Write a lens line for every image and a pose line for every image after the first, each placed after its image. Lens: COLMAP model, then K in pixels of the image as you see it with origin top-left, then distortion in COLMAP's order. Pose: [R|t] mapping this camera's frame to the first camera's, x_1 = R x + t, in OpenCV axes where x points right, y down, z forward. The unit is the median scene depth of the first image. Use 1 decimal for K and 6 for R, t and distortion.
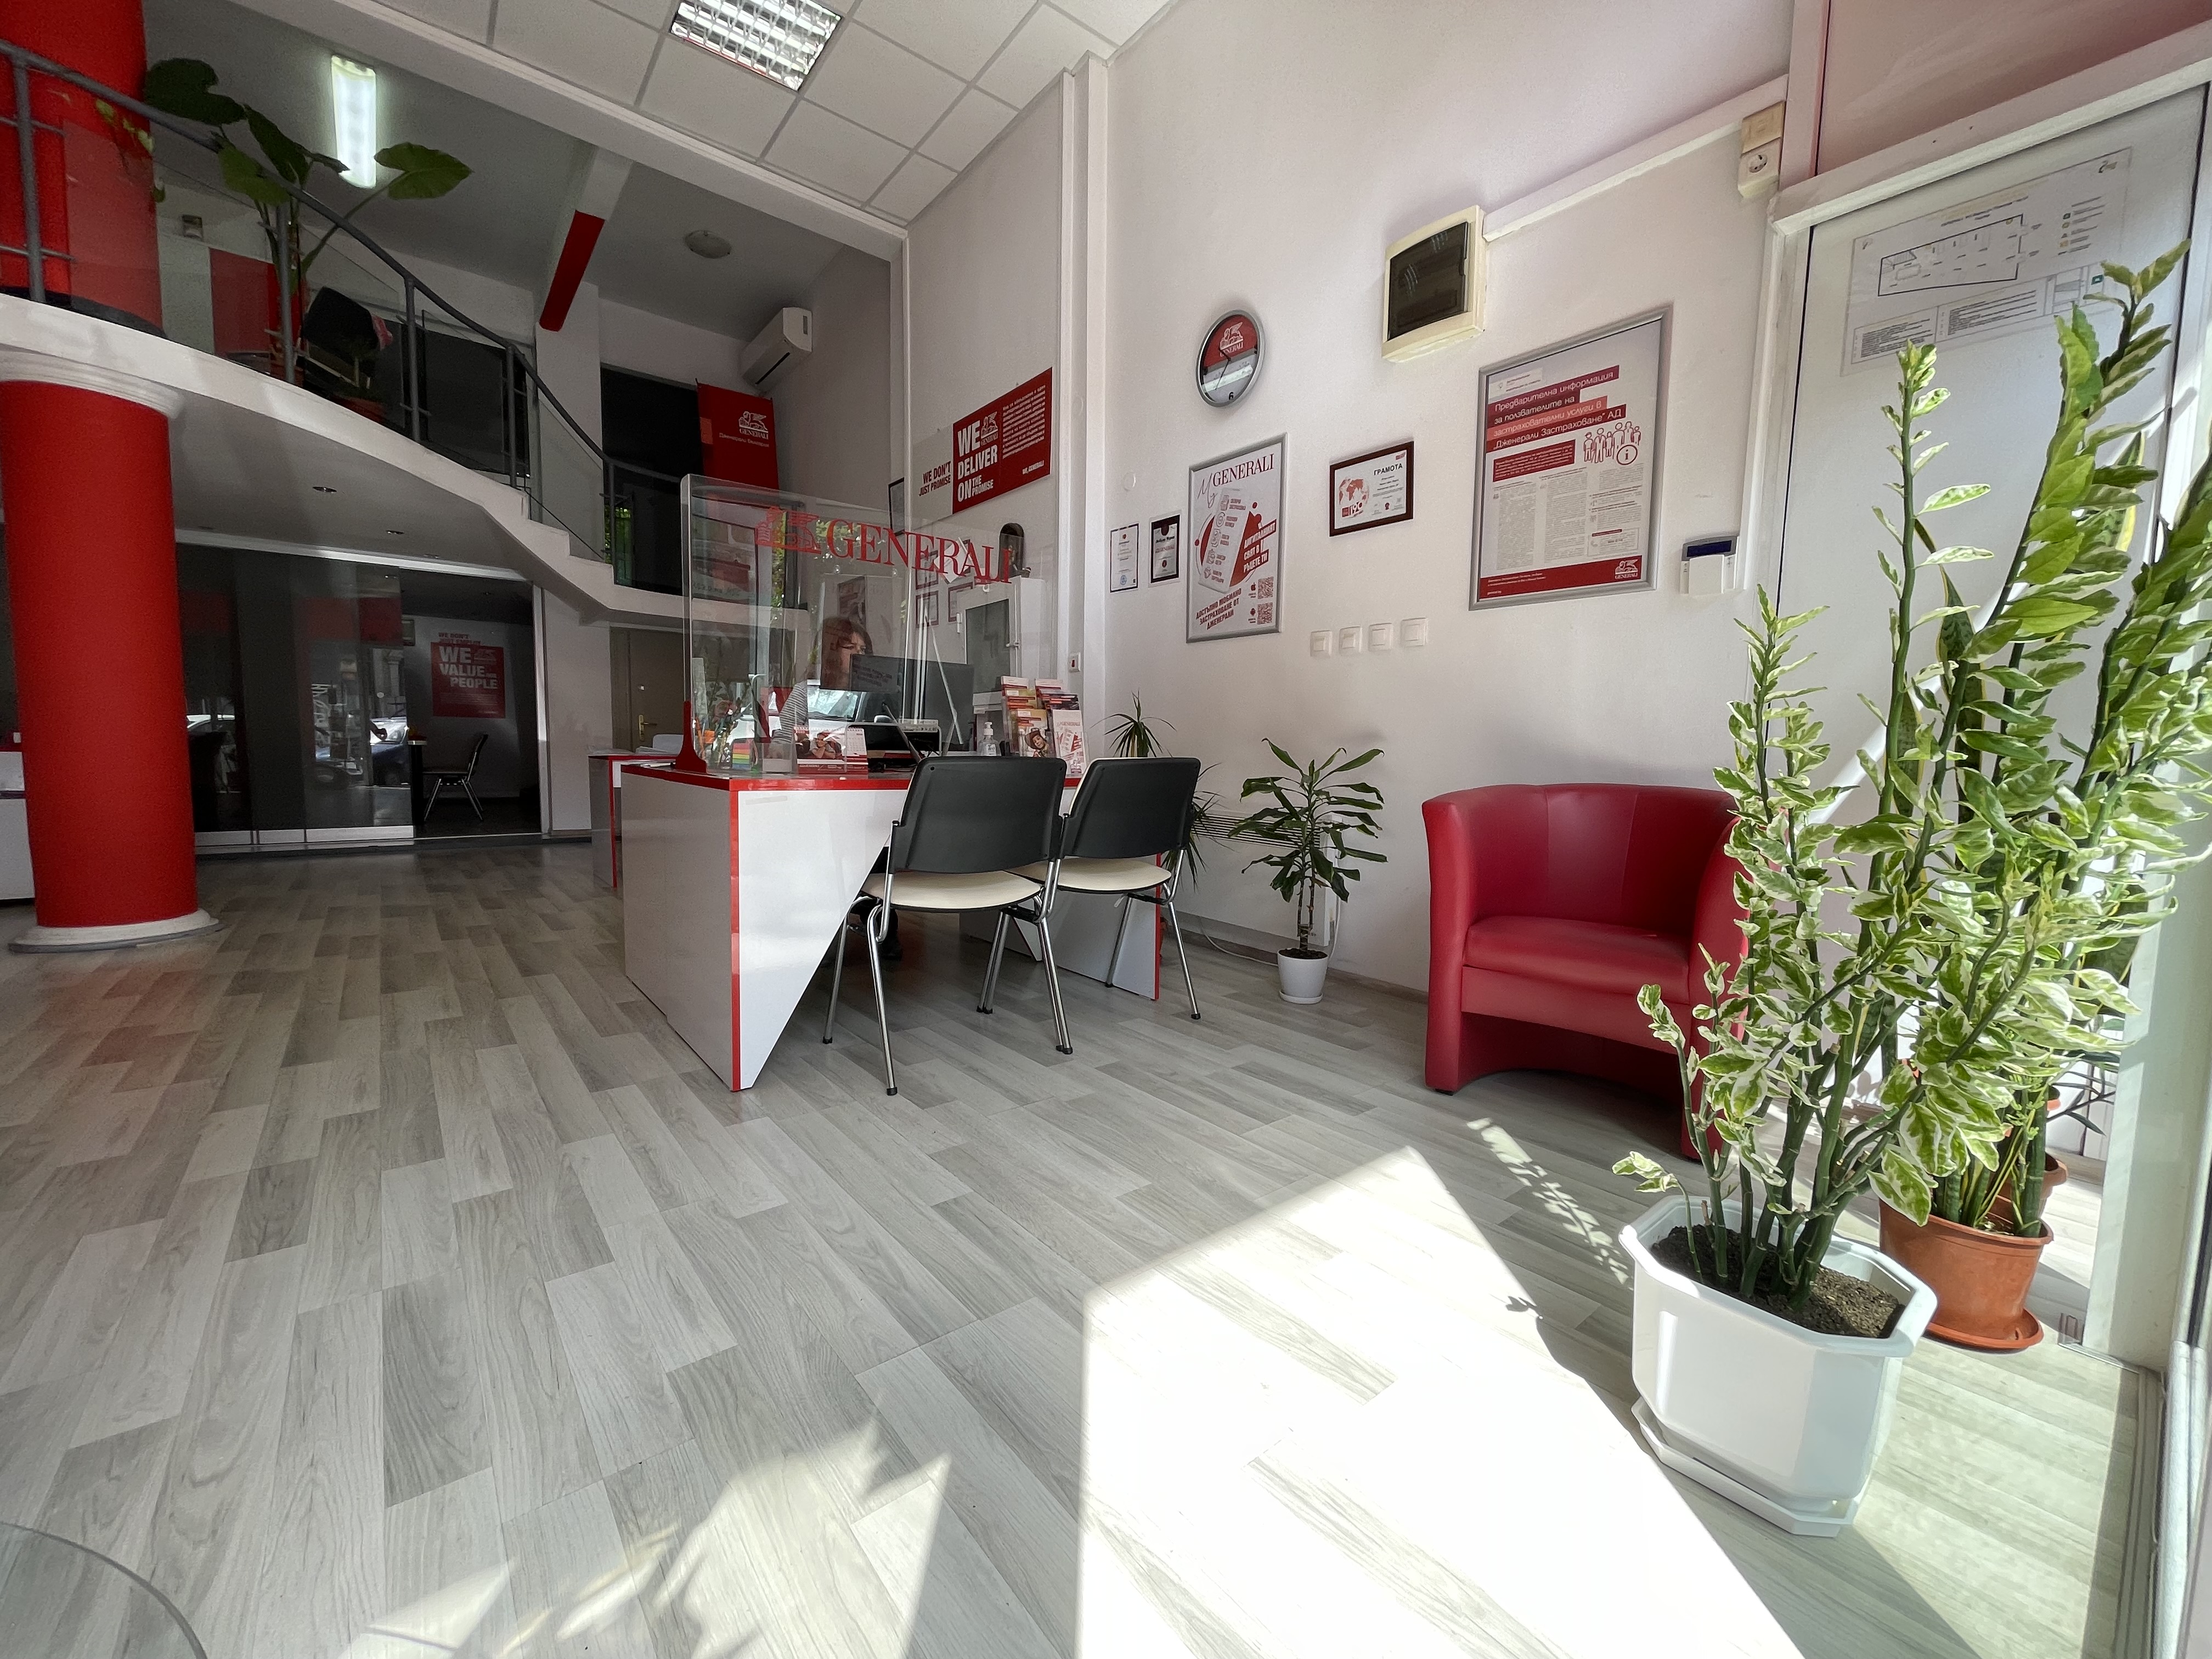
lens RADIAL K [[879.7, 0, 1106.0], [0, 879.7, 829.5], [0, 0, 1]] dist [-0.007104, 0.000033]
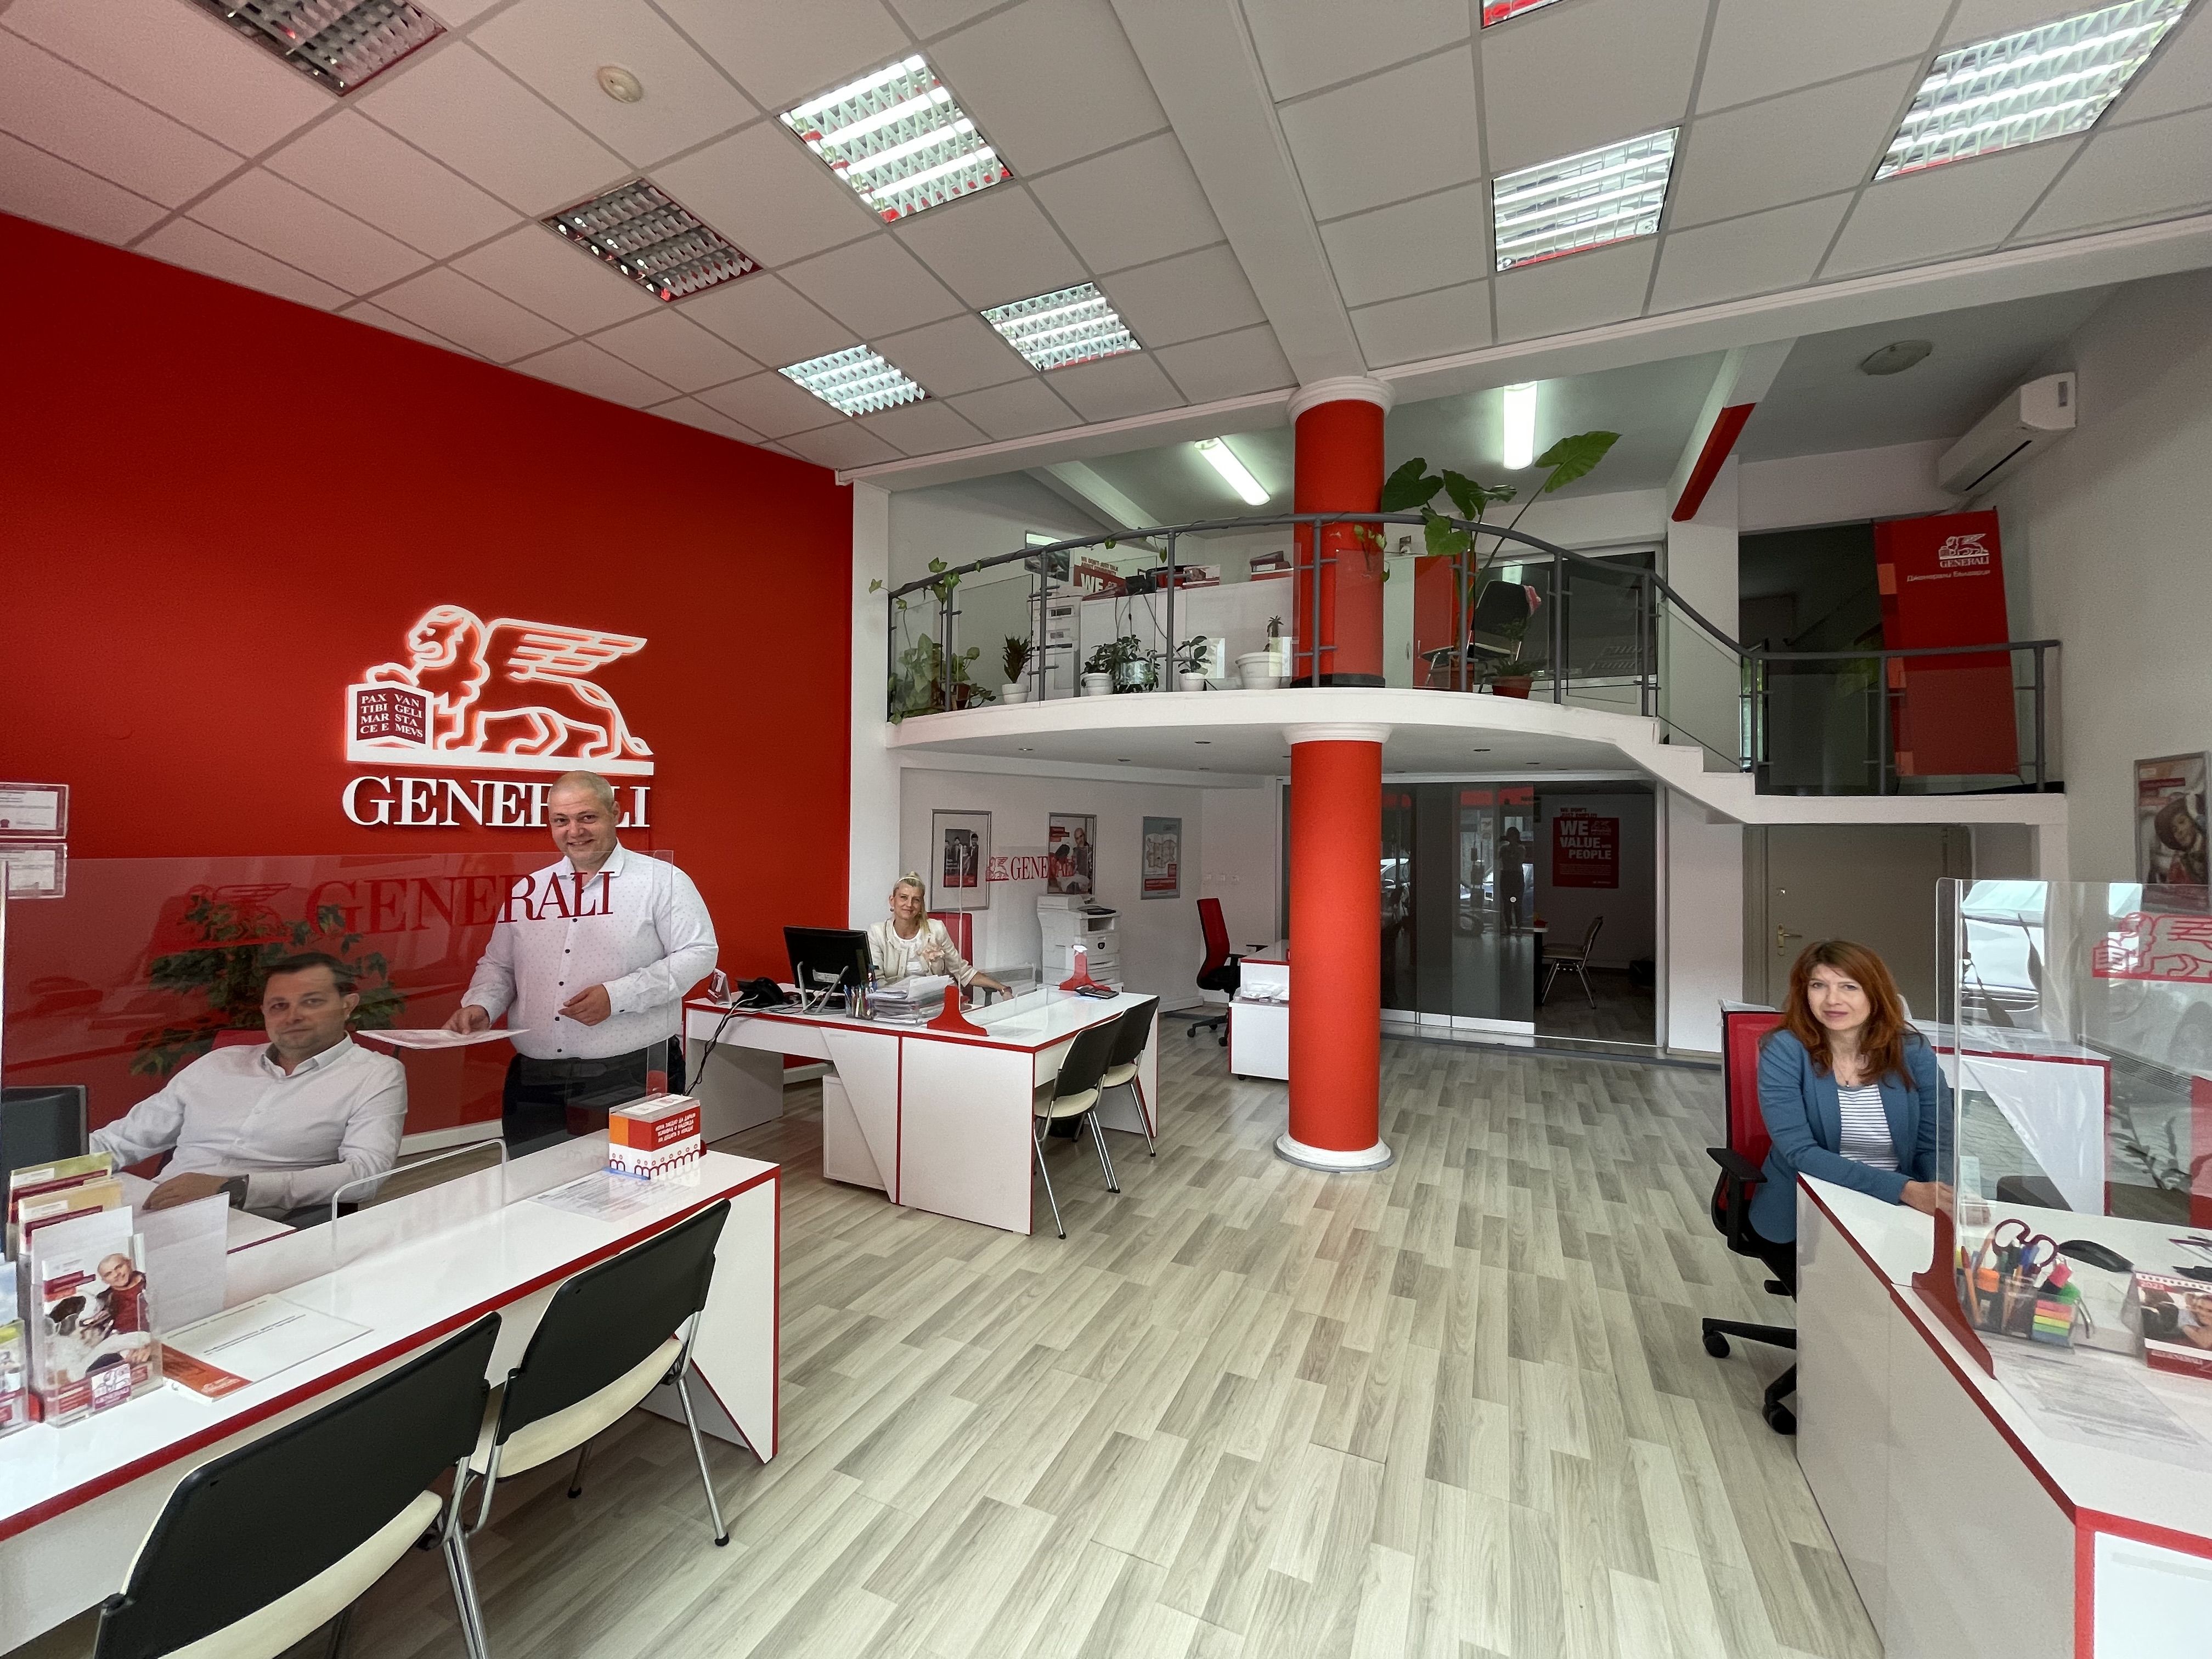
lens RADIAL K [[894.7, 0, 1098.3], [0, 894.7, 819.5], [0, 0, 1]] dist [-0.013468, 0.007266]
pose [[0.439102, -0.029804, -0.897943, -0.106970], [-0.084038, 0.993705, -0.074077, -0.235205], [0.894498, 0.107989, 0.433833, 0.087351]]
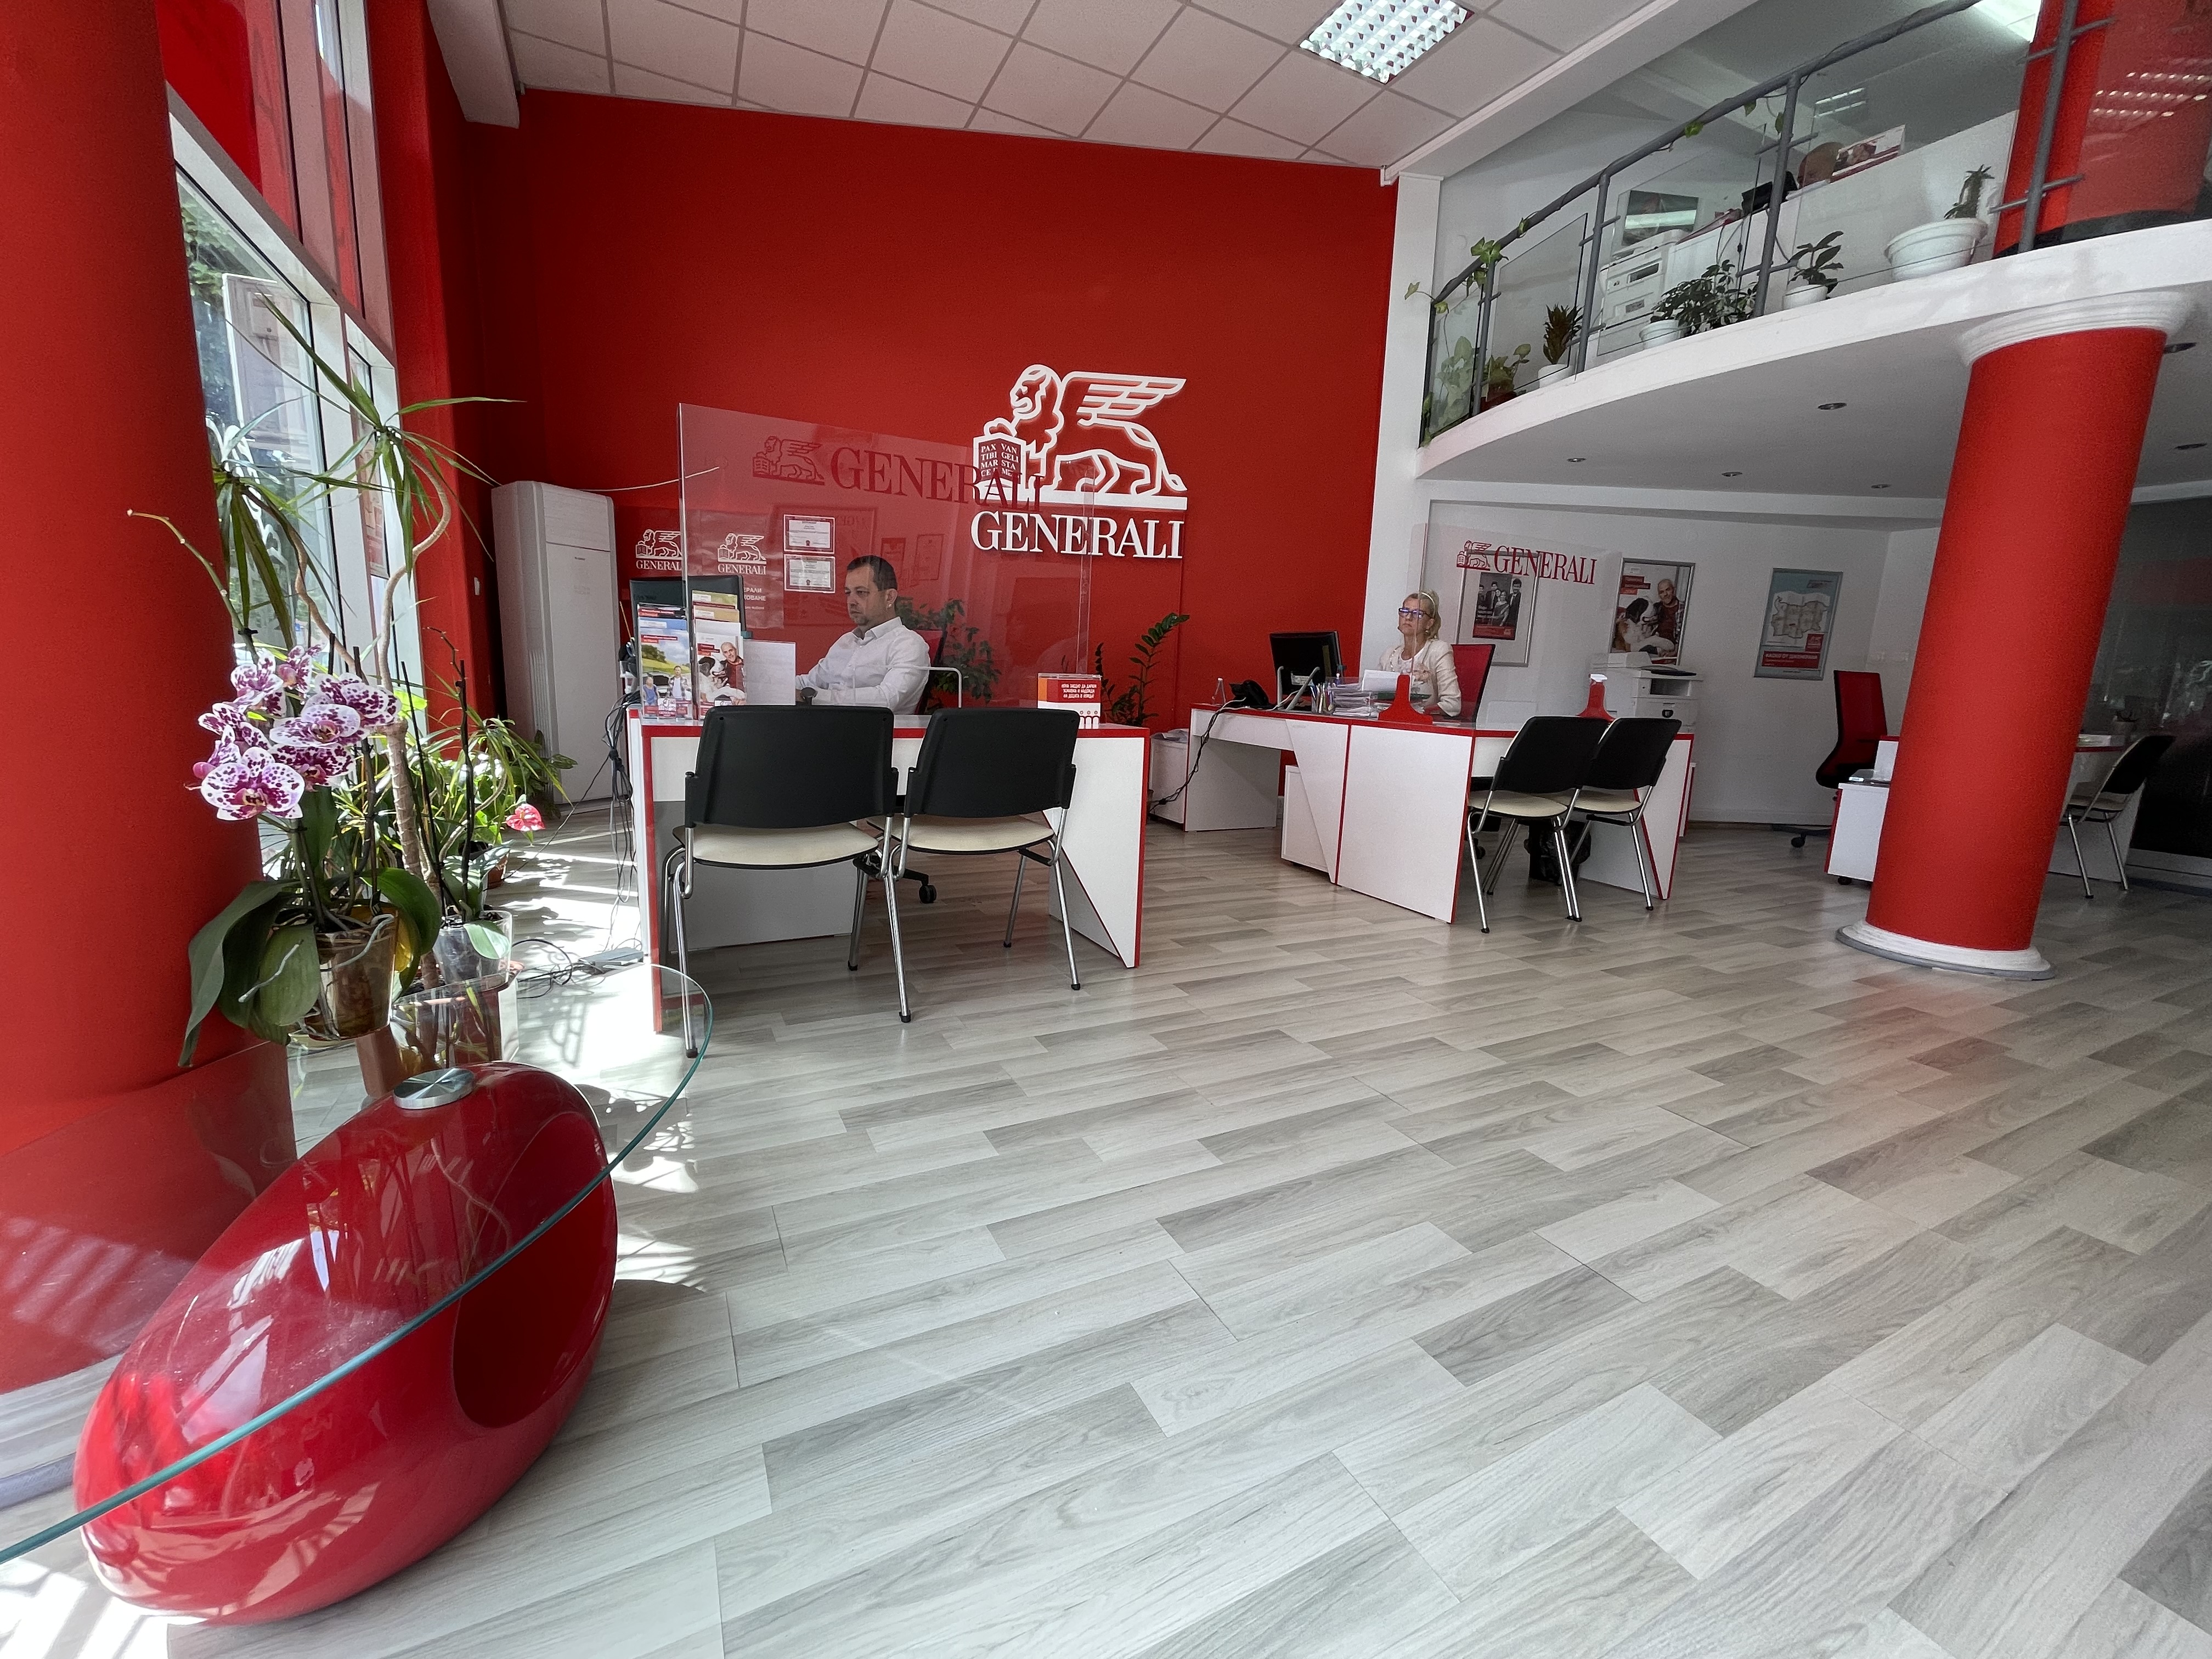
lens RADIAL K [[901.2, 0, 1104.8], [0, 901.2, 815.0], [0, 0, 1]] dist [0.002997, -0.000241]
pose [[-0.208611, 0.128211, -0.969558, -0.045954], [-0.134321, 0.978219, 0.158257, -0.053335], [0.968731, 0.163246, -0.186845, 0.311600]]
